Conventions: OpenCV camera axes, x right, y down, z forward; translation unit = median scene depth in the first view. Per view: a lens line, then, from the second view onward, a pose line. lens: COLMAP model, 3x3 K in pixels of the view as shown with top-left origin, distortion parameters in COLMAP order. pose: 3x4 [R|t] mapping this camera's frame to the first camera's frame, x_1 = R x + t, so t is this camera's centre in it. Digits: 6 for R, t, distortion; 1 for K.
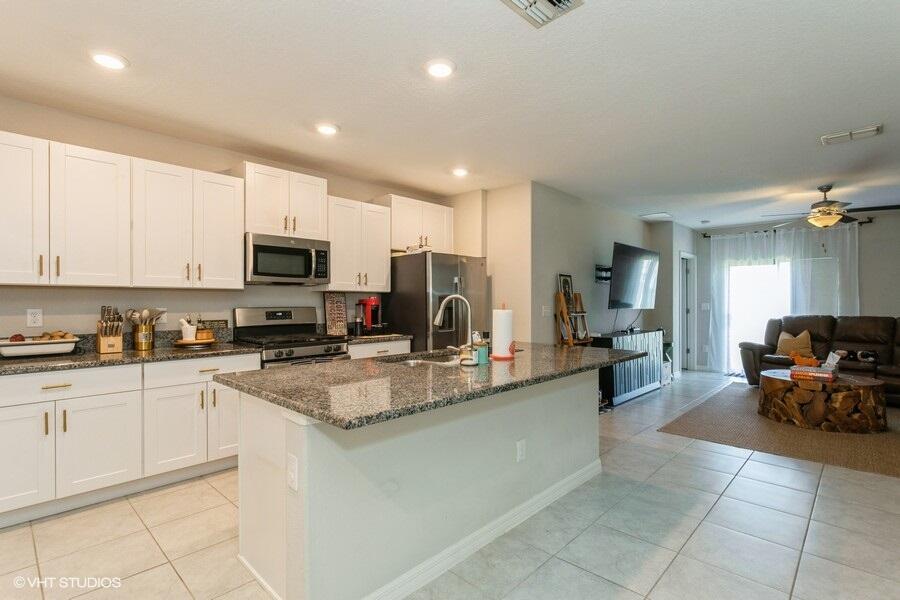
lens RADIAL K [[442.4, 0, 450.0], [0, 442.4, 300.0], [0, 0, 1]] dist [-0.004194, -0.000187]
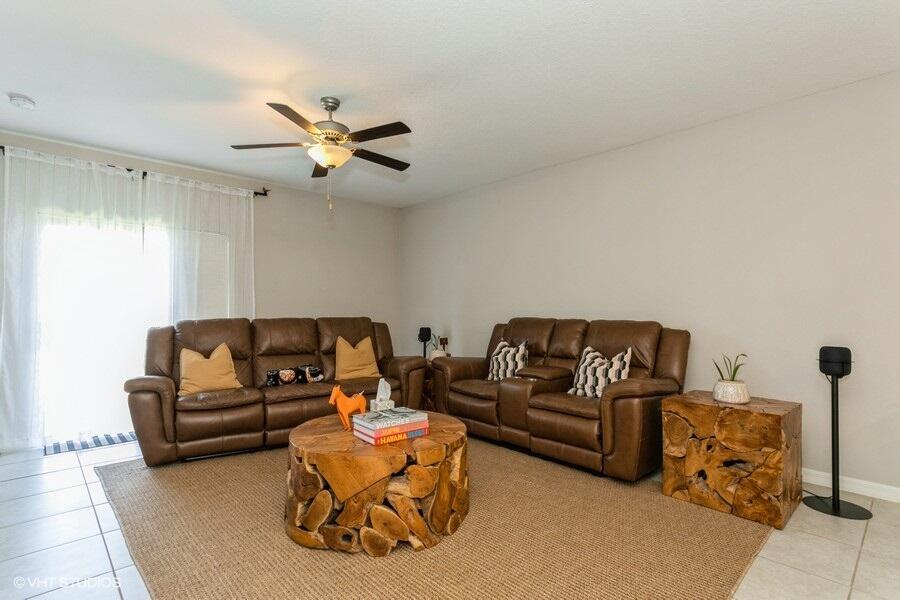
lens RADIAL K [[442.4, 0, 450.0], [0, 442.4, 300.0], [0, 0, 1]] dist [-0.004194, -0.000187]
pose [[0.054956, 0.024069, 0.998199, 0.212447], [-0.001187, 0.999710, -0.024040, 0.022212], [-0.998488, 0.000136, 0.054968, 0.635974]]
